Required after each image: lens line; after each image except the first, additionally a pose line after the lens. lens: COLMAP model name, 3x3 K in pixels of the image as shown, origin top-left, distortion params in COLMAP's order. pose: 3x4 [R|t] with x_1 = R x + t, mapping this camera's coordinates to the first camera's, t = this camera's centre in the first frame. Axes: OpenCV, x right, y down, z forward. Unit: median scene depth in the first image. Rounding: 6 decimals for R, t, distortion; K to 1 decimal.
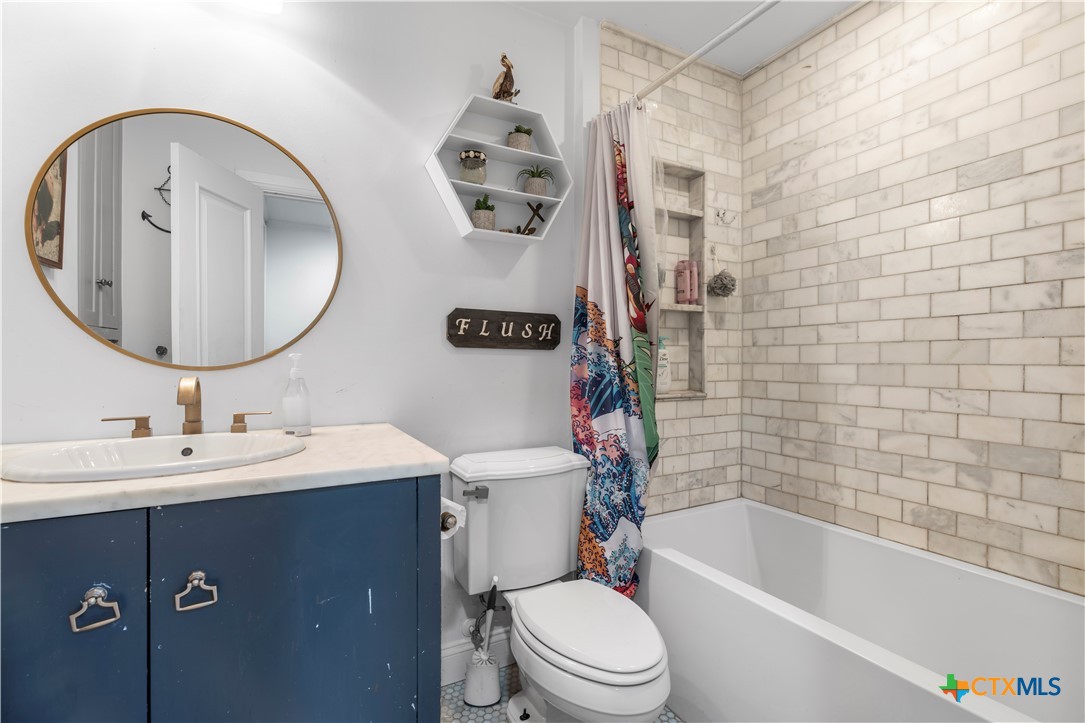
lens RADIAL K [[488.6, 0, 543.2], [0, 488.6, 357.2], [0, 0, 1]] dist [-0.015994, 0.006007]
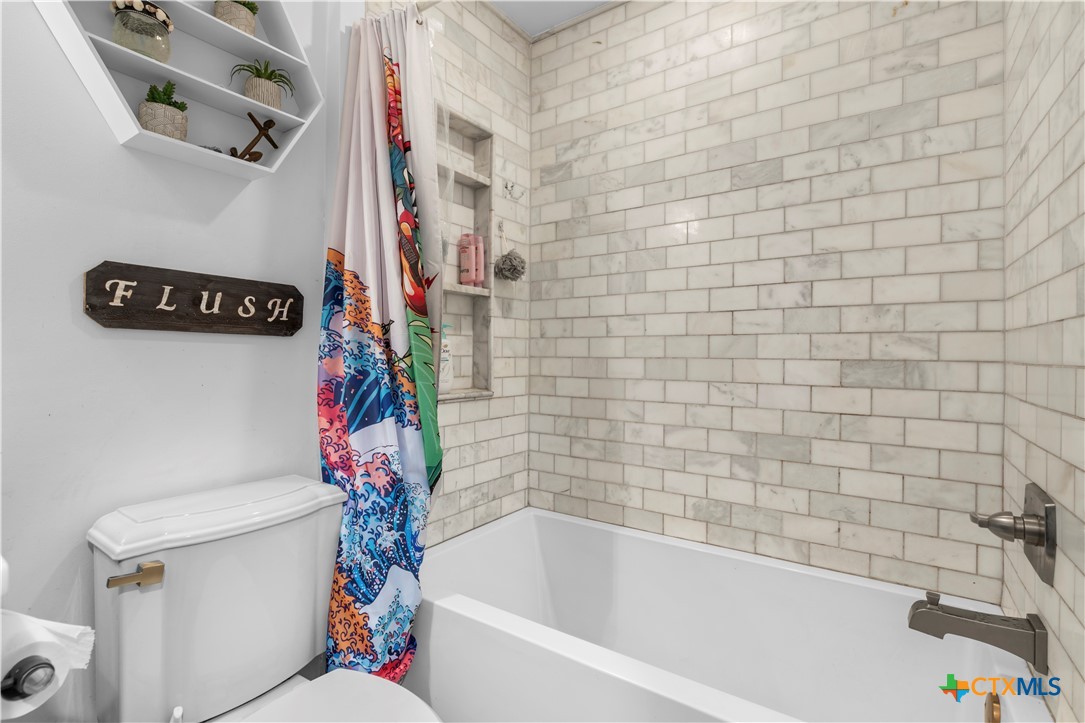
lens RADIAL K [[488.6, 0, 543.2], [0, 488.6, 357.2], [0, 0, 1]] dist [-0.015994, 0.006007]
pose [[0.890504, 0.003631, 0.454962, 0.026361], [-0.009365, 0.999903, 0.010351, 0.004458], [-0.454880, -0.013478, 0.890451, 0.229980]]
